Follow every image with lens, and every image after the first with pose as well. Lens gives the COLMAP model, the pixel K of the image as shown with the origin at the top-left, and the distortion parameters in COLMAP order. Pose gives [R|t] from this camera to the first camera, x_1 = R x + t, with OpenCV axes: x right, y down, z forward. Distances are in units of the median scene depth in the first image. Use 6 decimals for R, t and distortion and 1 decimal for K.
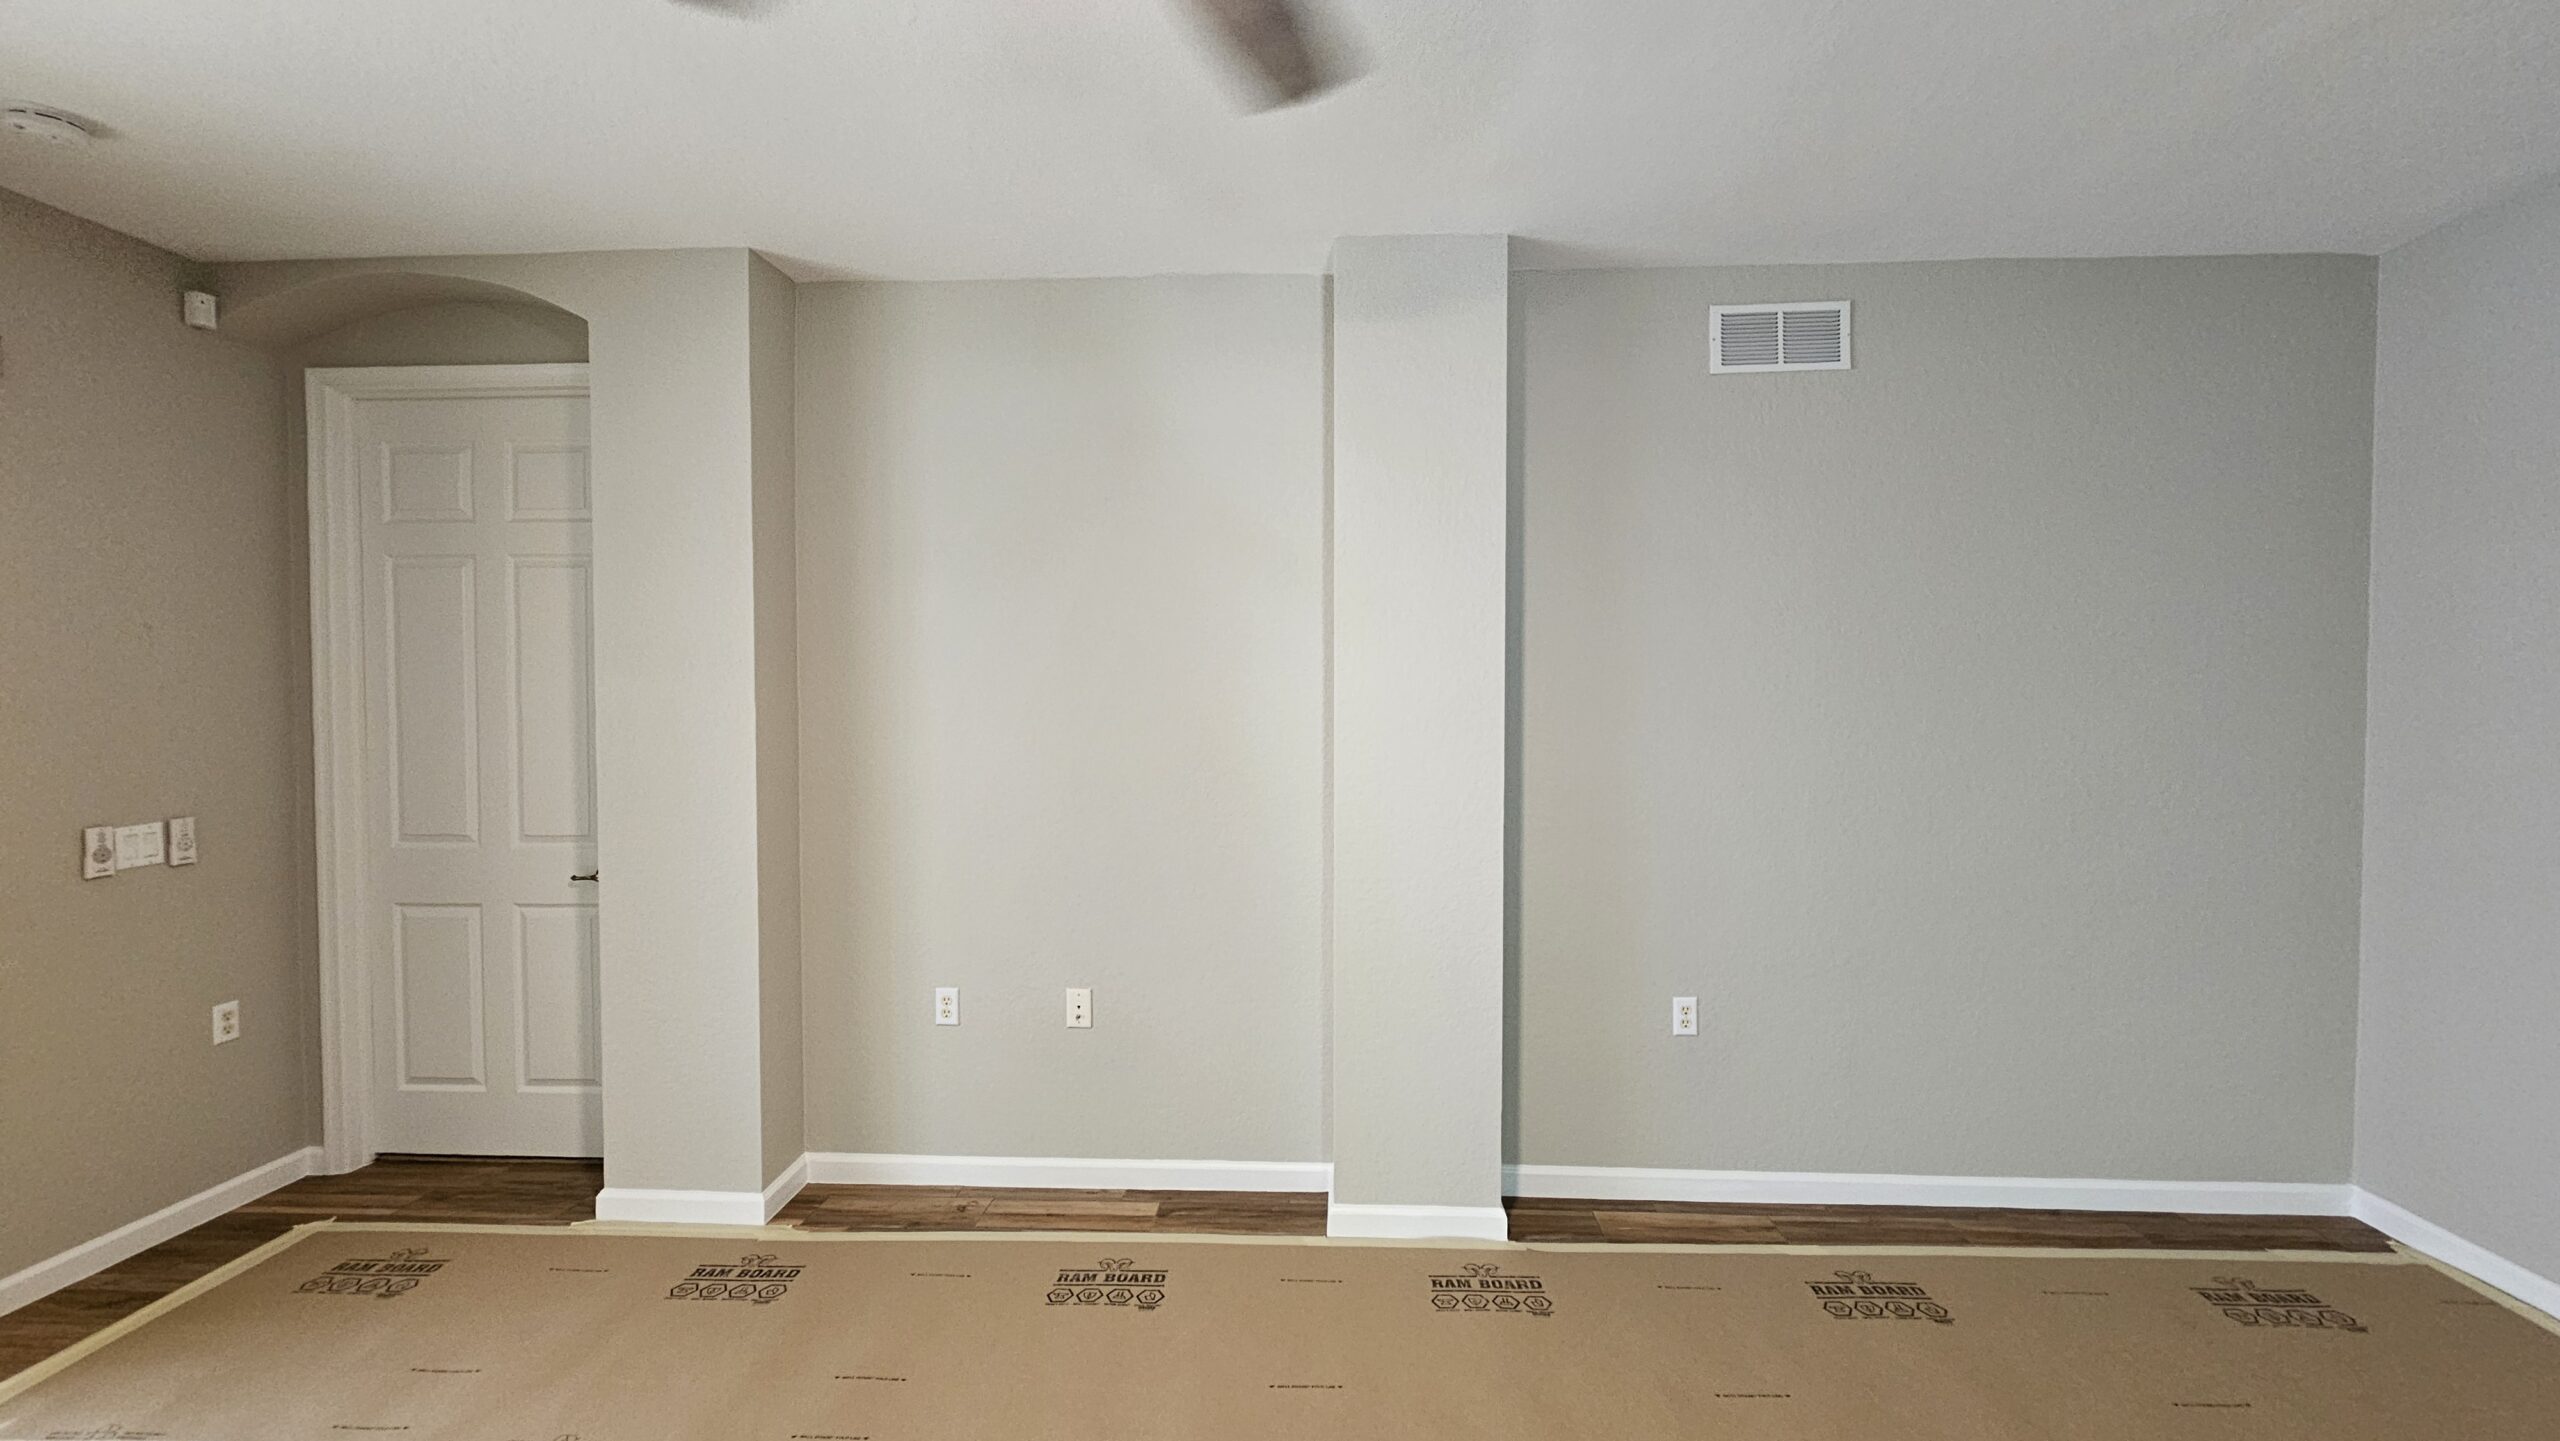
lens RADIAL K [[1048.4, 0, 1295.3], [0, 1048.4, 716.4], [0, 0, 1]] dist [-0.001408, 0.000259]
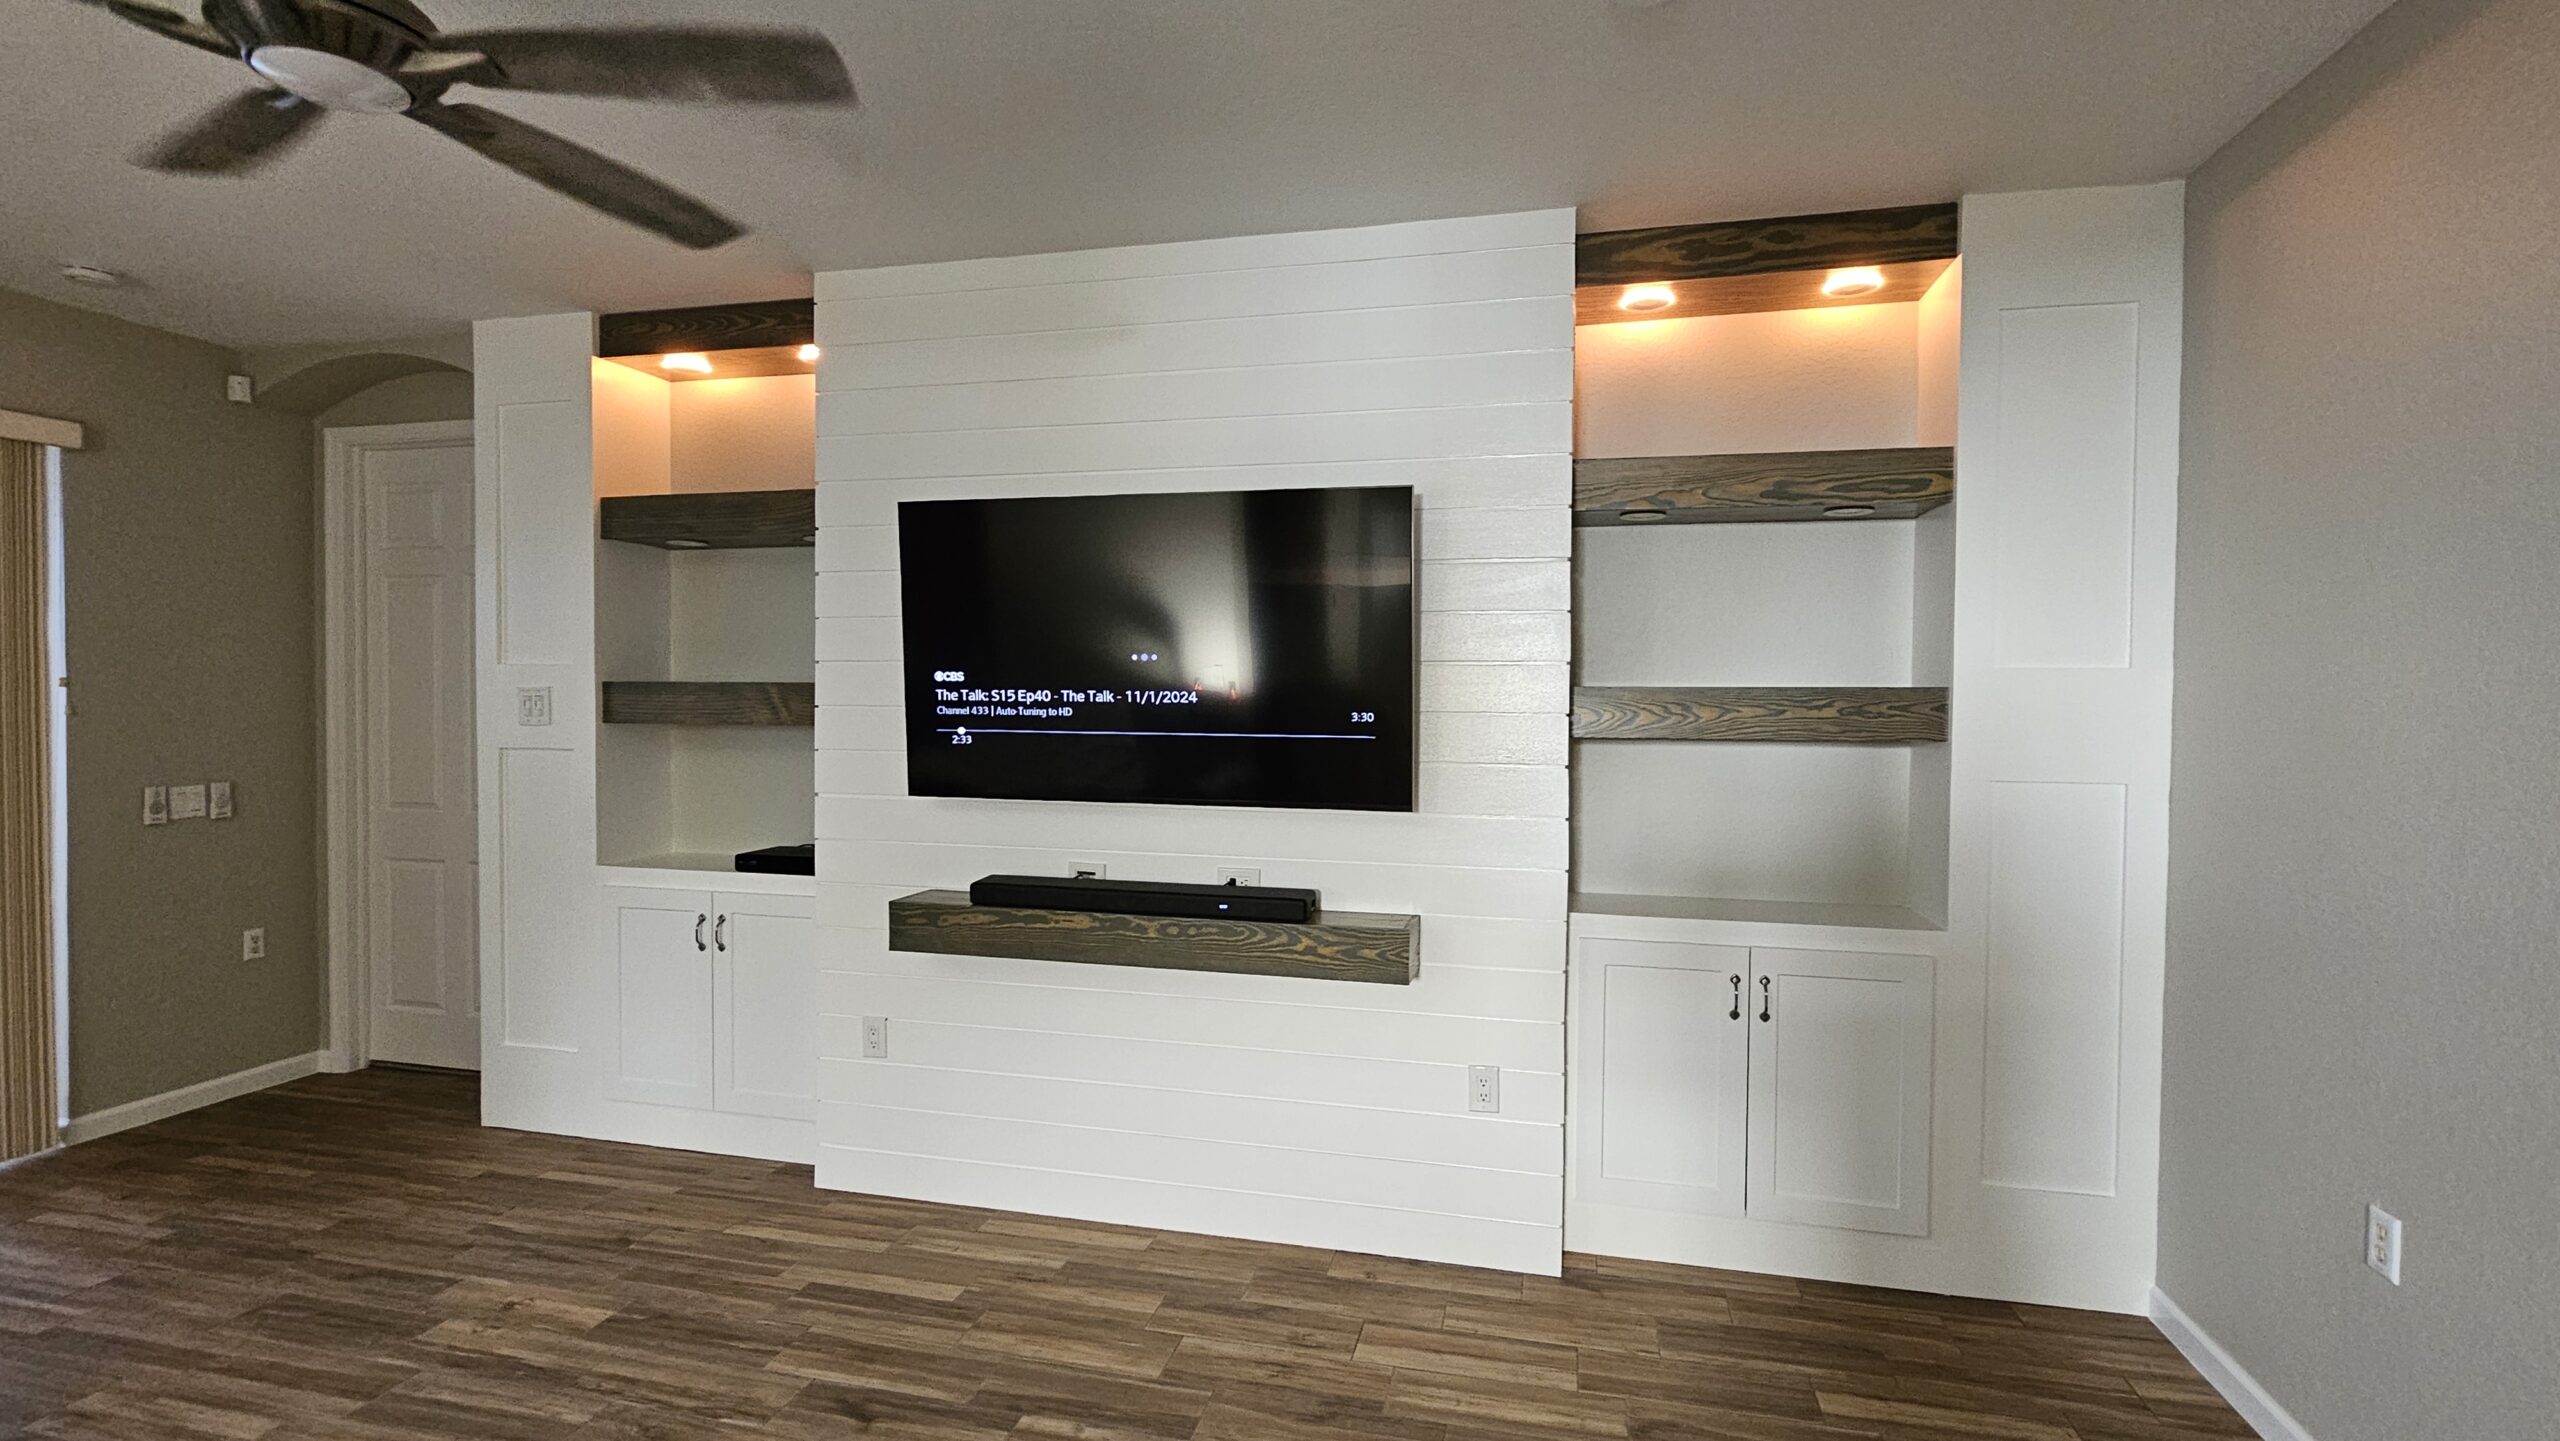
lens RADIAL K [[1141.1, 0, 1296.2], [0, 1141.1, 722.8], [0, 0, 1]] dist [-0.002011, 0.000439]
pose [[0.983503, 0.012676, -0.180449, 0.474350], [-0.013182, 0.999912, -0.001605, 0.008127], [0.180413, 0.003957, 0.983583, -0.137562]]
